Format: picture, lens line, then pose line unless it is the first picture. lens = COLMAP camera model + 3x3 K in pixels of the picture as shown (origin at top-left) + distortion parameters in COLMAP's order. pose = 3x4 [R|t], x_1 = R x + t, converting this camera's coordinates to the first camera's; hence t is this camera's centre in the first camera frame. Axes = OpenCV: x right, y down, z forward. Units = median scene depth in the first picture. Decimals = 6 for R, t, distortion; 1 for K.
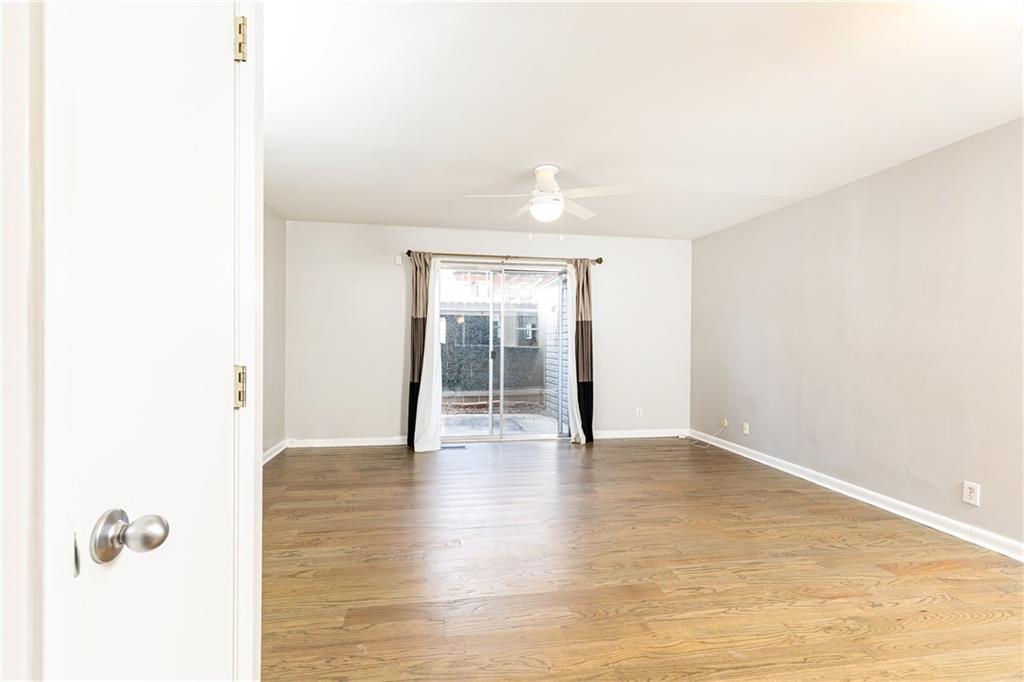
lens RADIAL K [[473.1, 0, 512.0], [0, 473.1, 341.0], [0, 0, 1]] dist [0.000609, 0.000142]
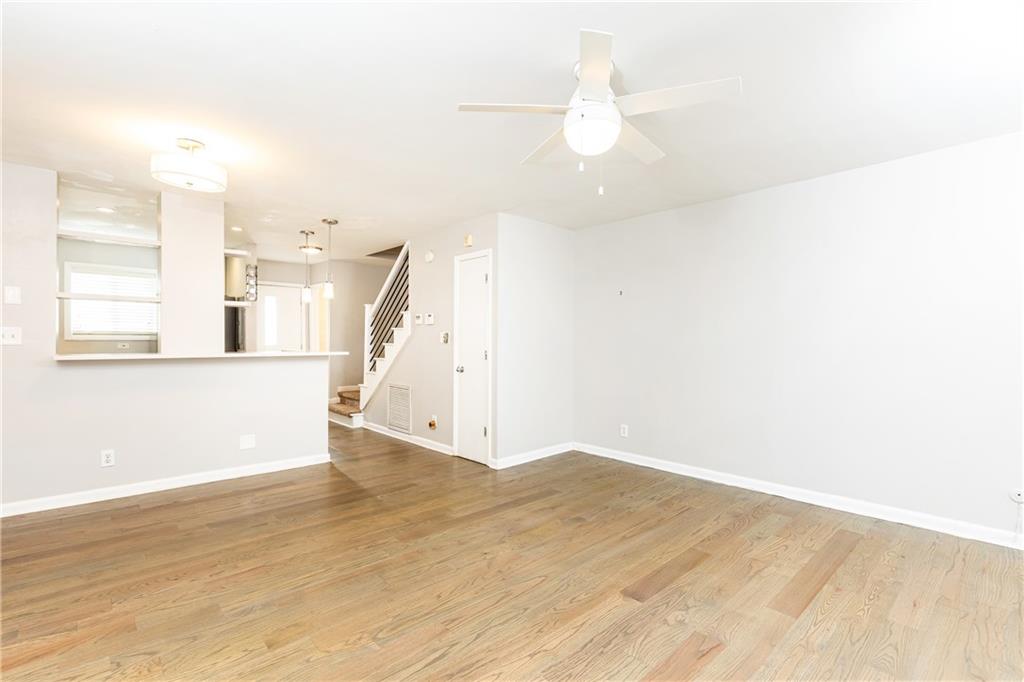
lens RADIAL K [[473.1, 0, 512.0], [0, 473.1, 341.0], [0, 0, 1]] dist [0.000609, 0.000142]
pose [[-0.842029, -0.010952, -0.539321, 0.641715], [-0.009930, 0.999939, -0.004803, -0.009331], [0.539341, 0.001311, -0.842087, 1.911684]]
